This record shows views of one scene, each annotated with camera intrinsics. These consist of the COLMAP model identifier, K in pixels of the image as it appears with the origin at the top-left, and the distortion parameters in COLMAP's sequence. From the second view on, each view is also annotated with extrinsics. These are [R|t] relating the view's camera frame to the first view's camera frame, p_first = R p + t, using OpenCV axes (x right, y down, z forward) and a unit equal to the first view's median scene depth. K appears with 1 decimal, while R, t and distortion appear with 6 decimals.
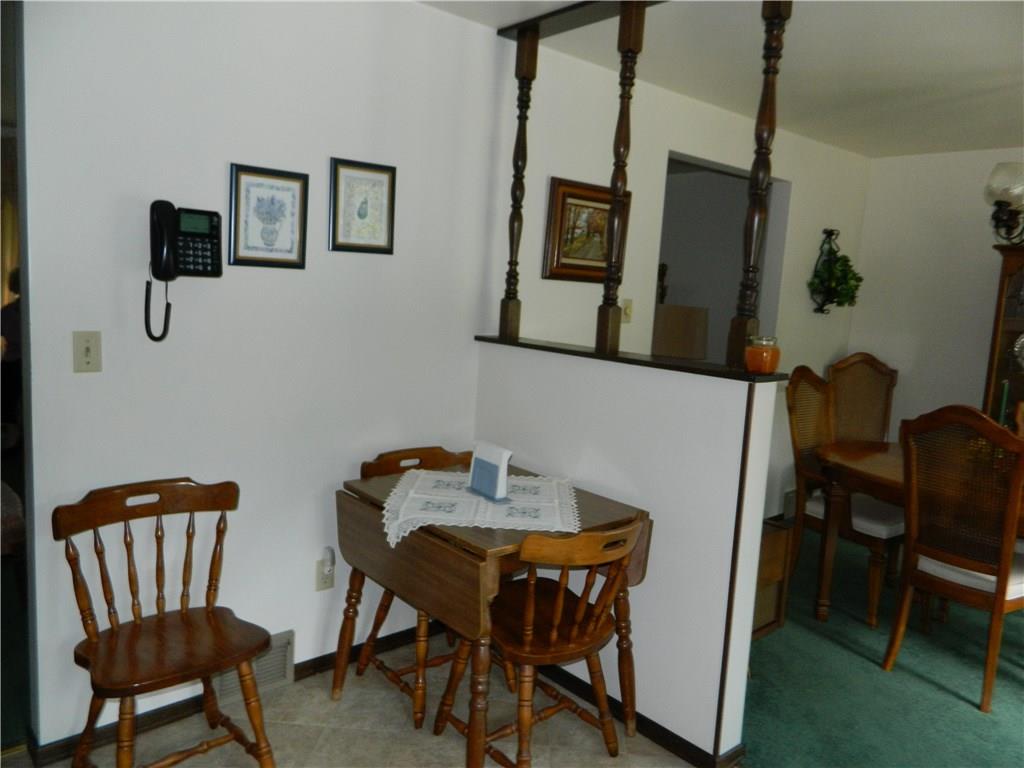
lens RADIAL K [[764.3, 0, 515.8], [0, 764.3, 380.0], [0, 0, 1]] dist [0.003506, 0.001496]
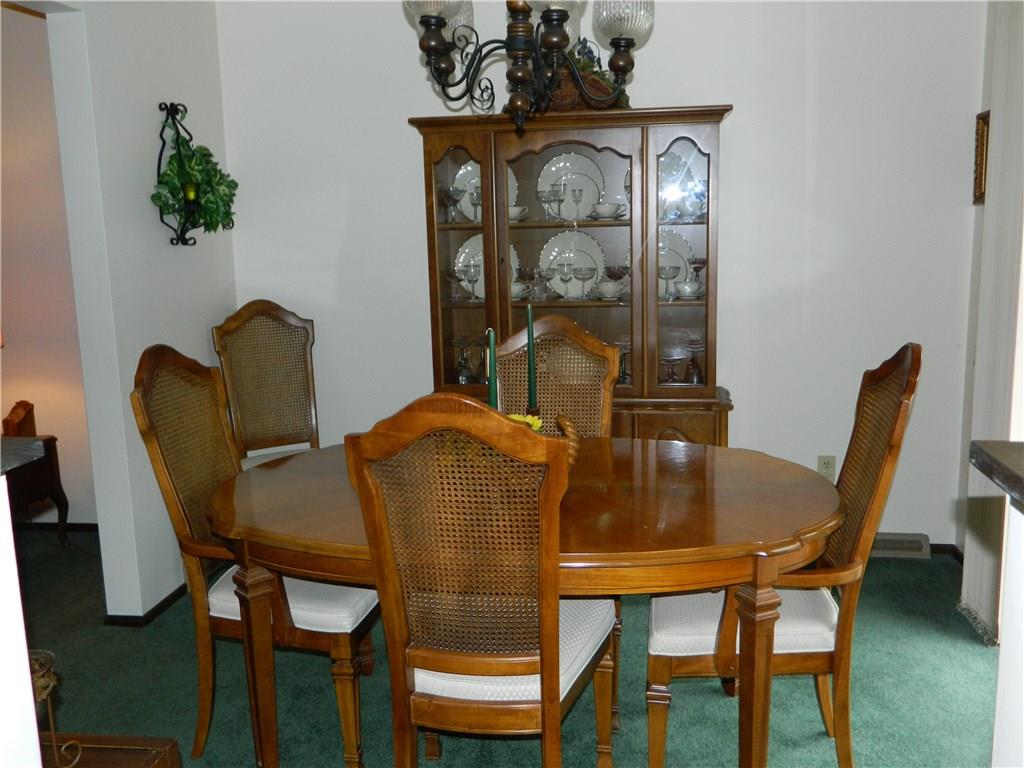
lens RADIAL K [[912.2, 0, 510.2], [0, 912.2, 383.4], [0, 0, 1]] dist [-0.036181, -0.006180]
pose [[0.769057, -0.188313, 0.610810, 0.192262], [0.151090, 0.982092, 0.112546, -0.030055], [-0.621066, 0.005733, 0.783737, 0.384306]]
